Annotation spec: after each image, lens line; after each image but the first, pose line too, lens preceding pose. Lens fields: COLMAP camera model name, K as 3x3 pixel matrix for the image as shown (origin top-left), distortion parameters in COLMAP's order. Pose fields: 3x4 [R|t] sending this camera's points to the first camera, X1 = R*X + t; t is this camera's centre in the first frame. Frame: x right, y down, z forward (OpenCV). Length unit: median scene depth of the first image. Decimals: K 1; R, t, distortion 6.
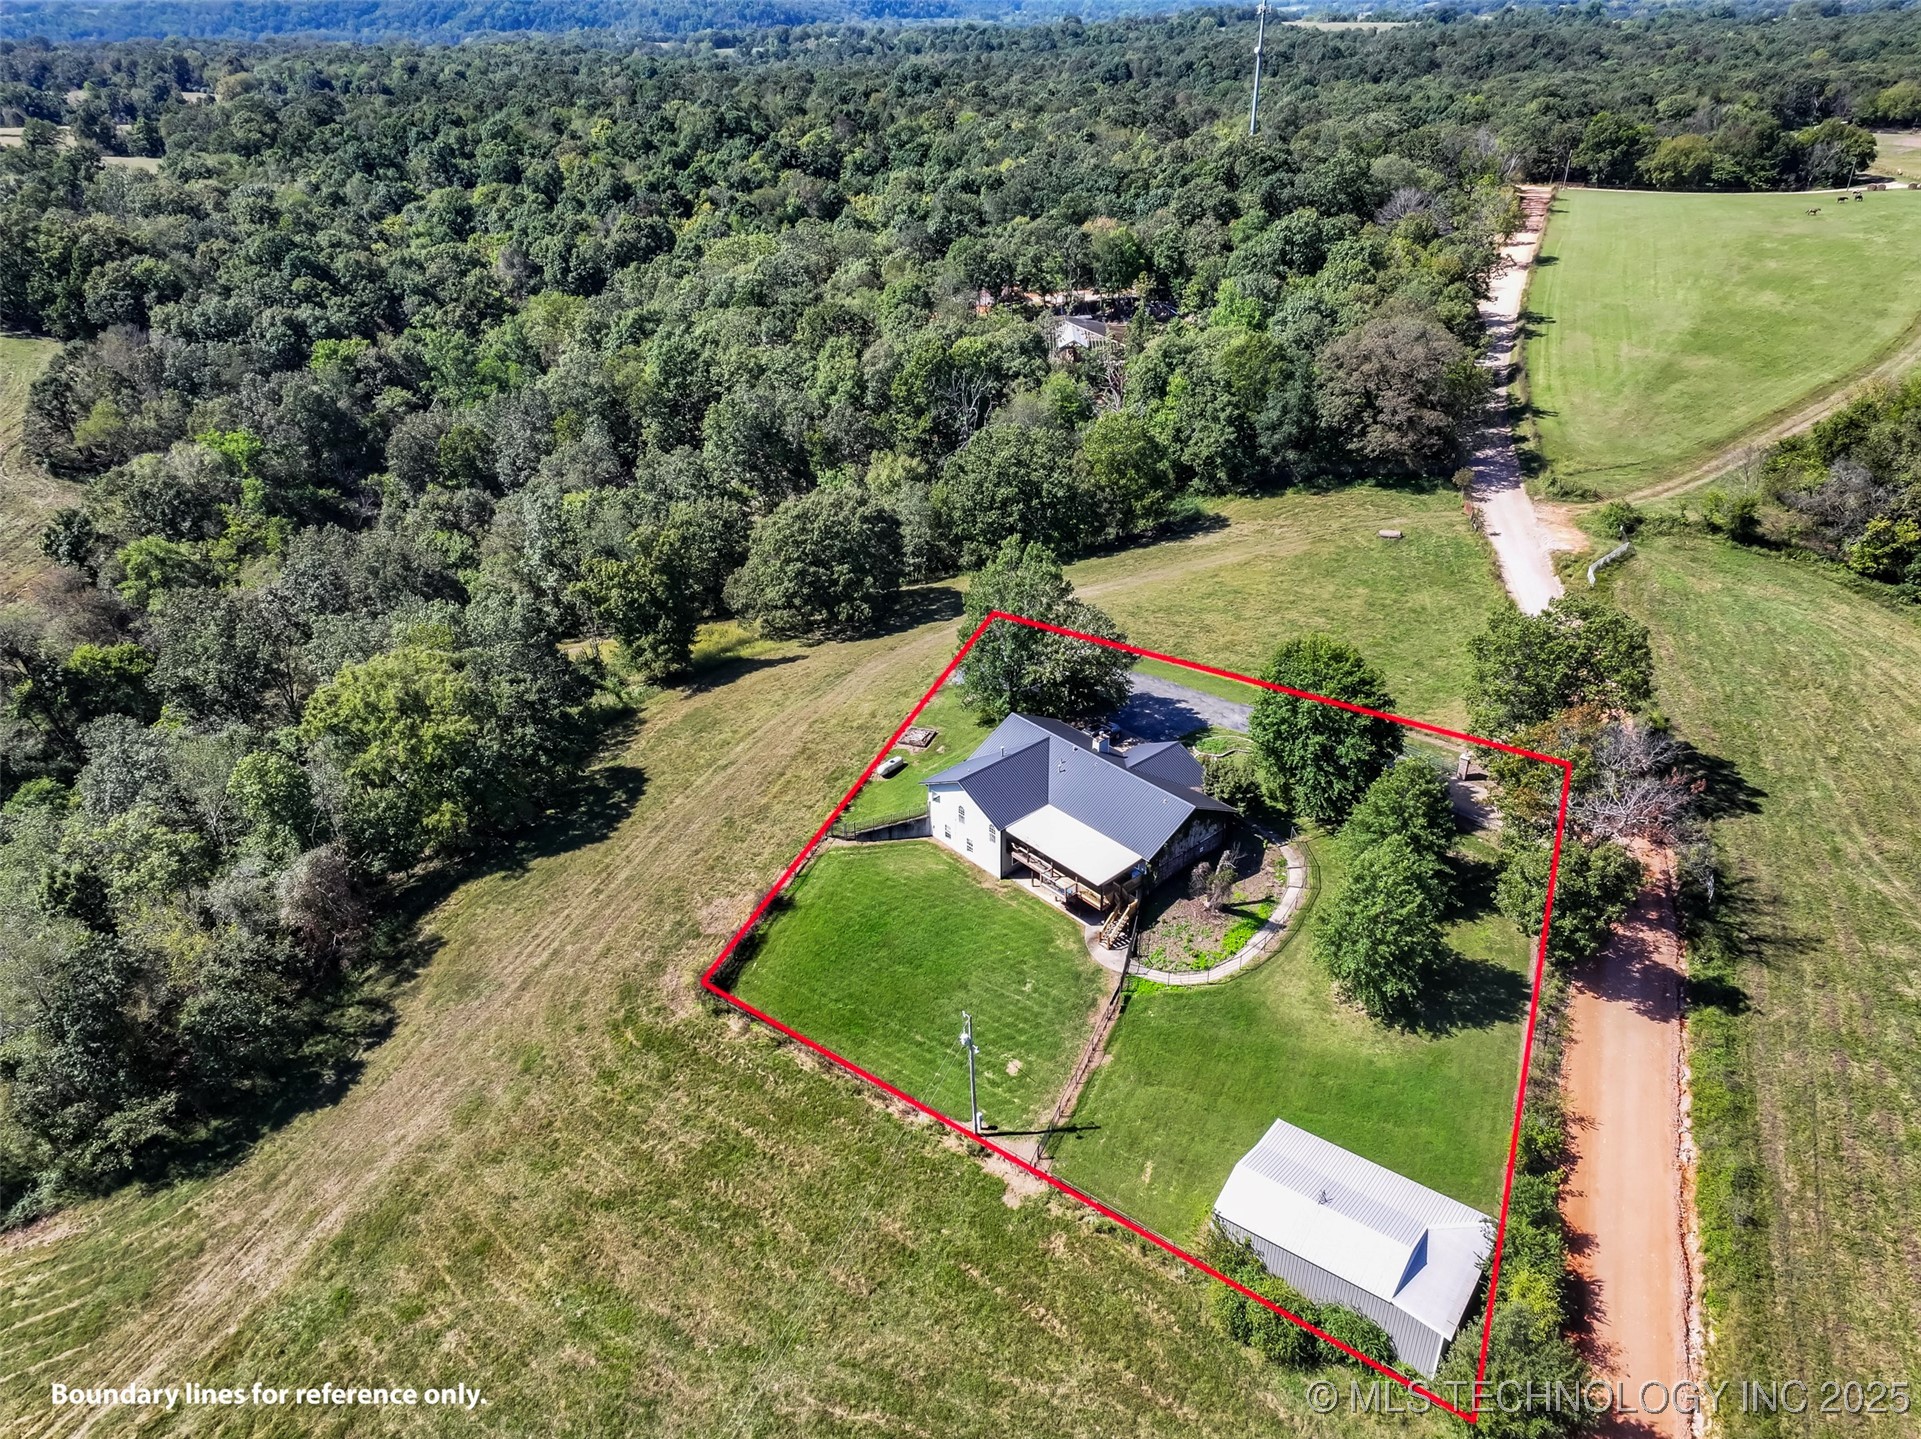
lens RADIAL K [[1345.4, 0, 959.0], [0, 1345.4, 718.1], [0, 0, 1]] dist [-0.002716, 0.018061]
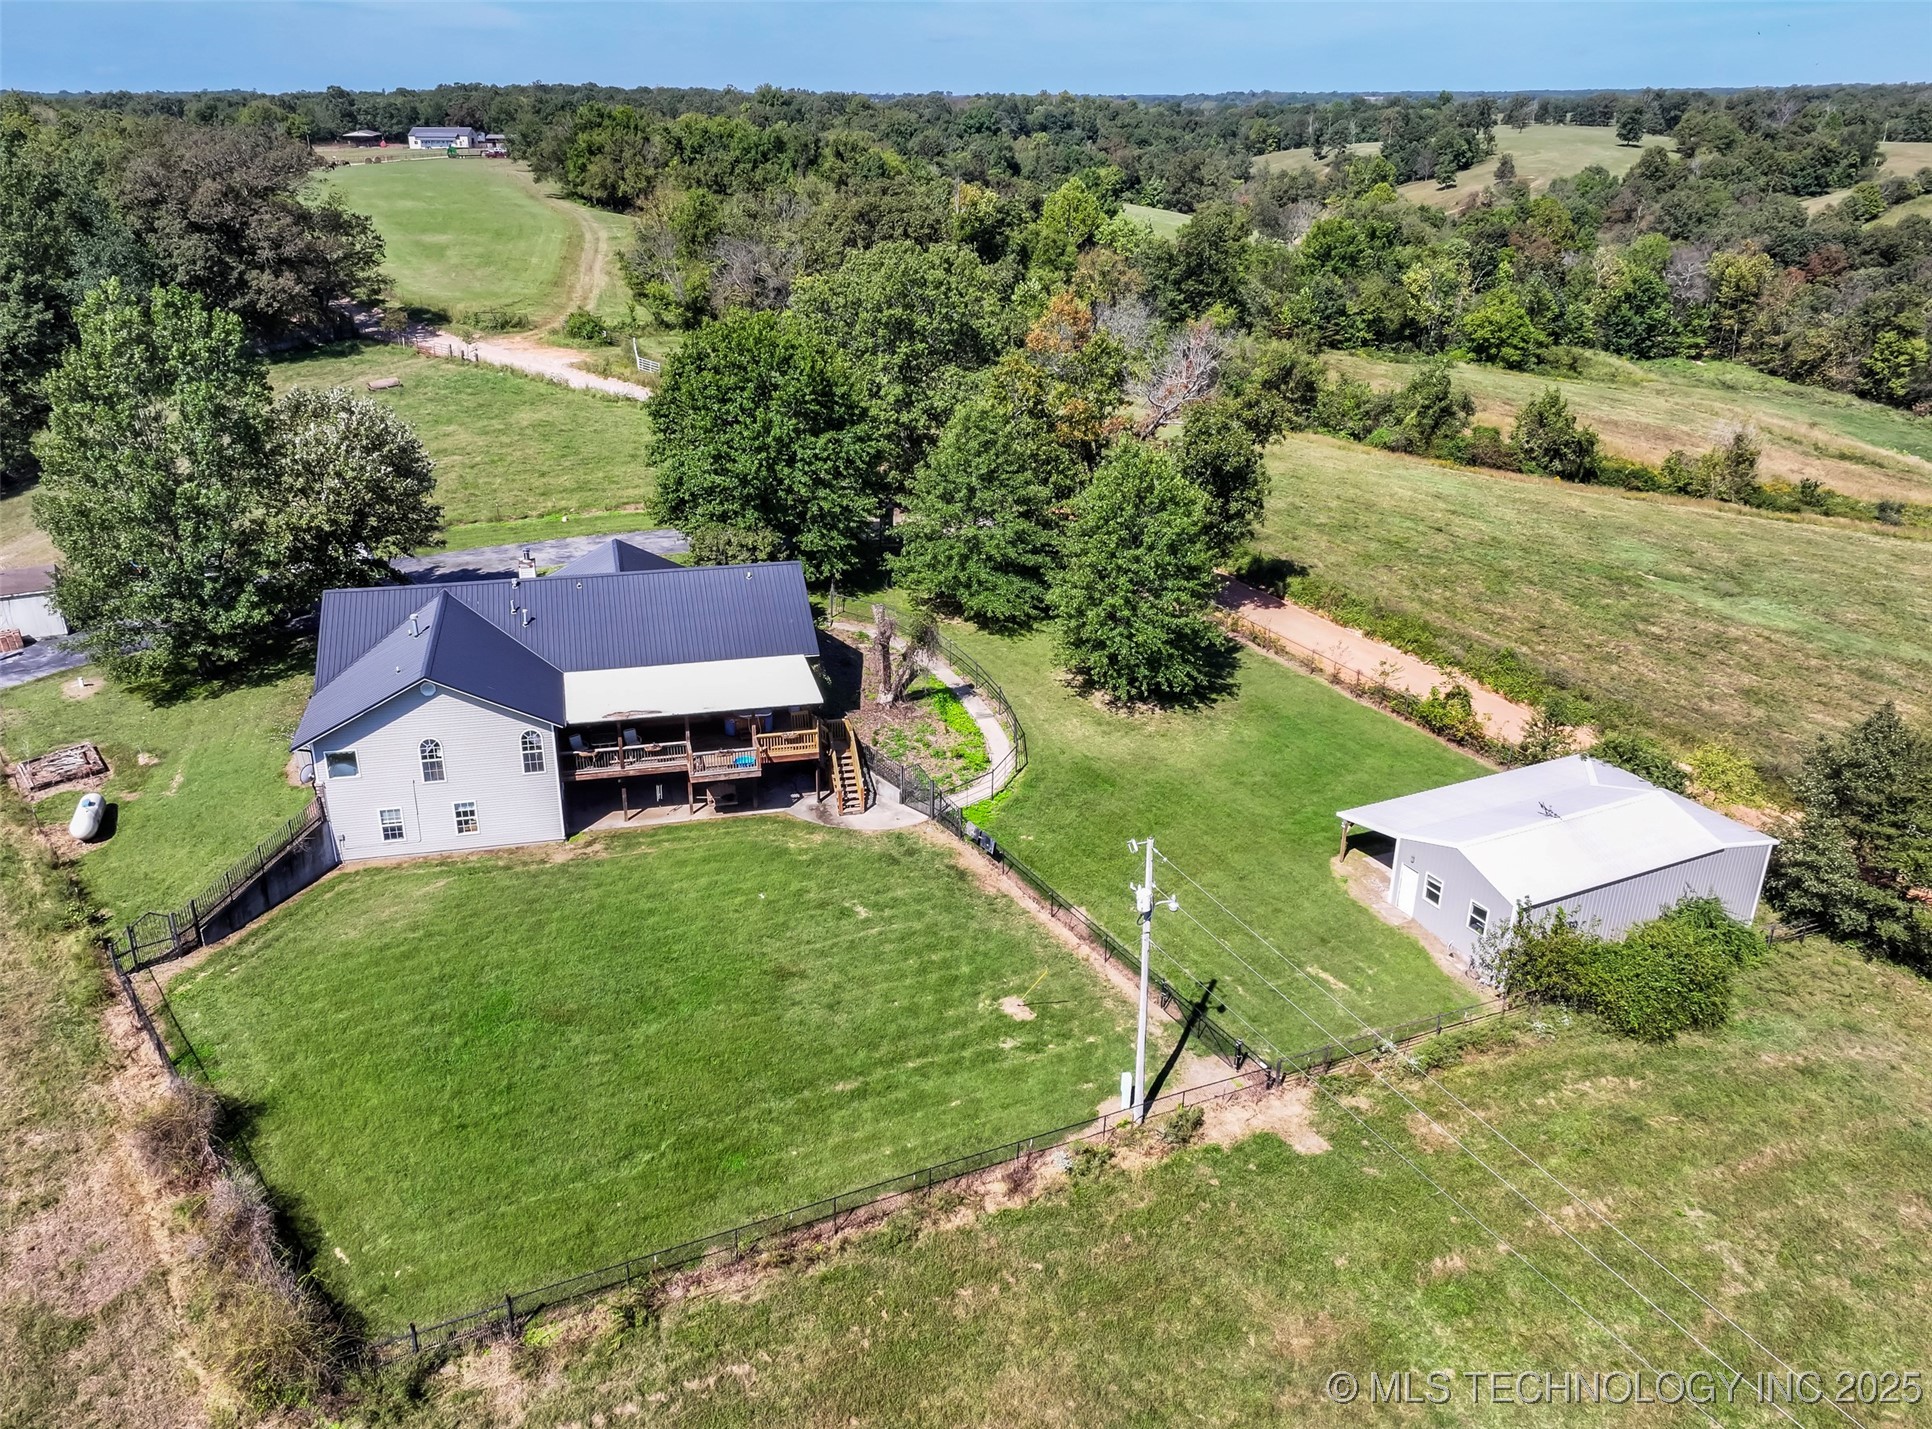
lens RADIAL K [[1439.1, 0, 910.8], [0, 1439.1, 706.9], [0, 0, 1]] dist [-0.006523, 0.025775]
pose [[0.483070, -0.325399, 0.812871, -0.303240], [0.417836, 0.901521, 0.112577, 0.065502], [-0.769452, 0.285264, 0.571461, 0.556308]]
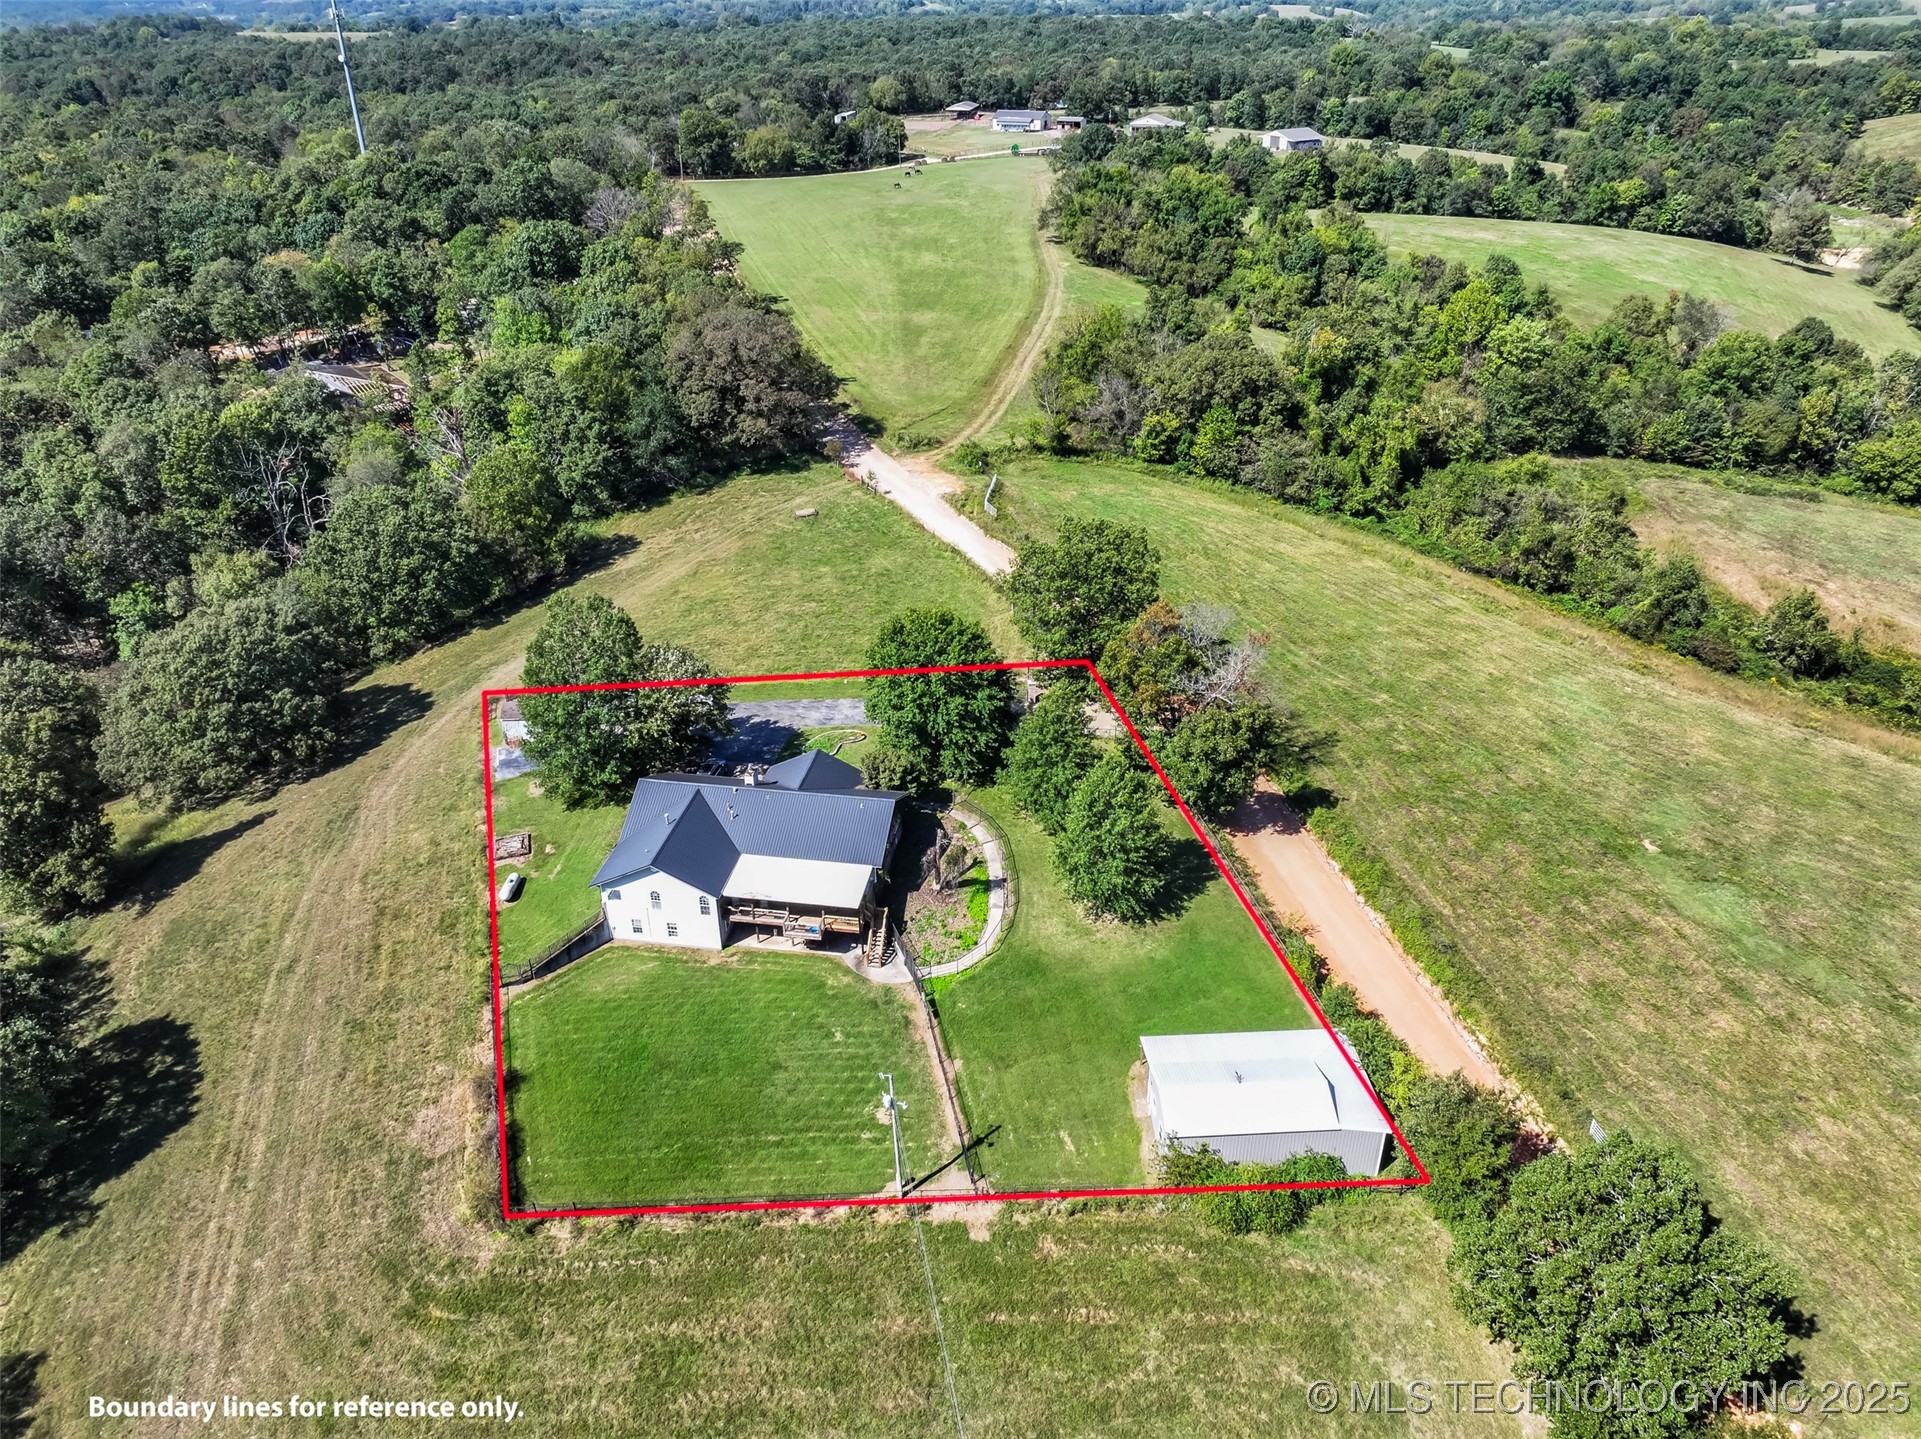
lens RADIAL K [[1345.4, 0, 965.2], [0, 1345.4, 723.5], [0, 0, 1]] dist [-0.002716, 0.018061]
pose [[0.776135, -0.301408, 0.553866, -0.284750], [0.303372, 0.948512, 0.091054, -0.056061], [-0.552793, 0.097357, 0.827612, 0.129775]]
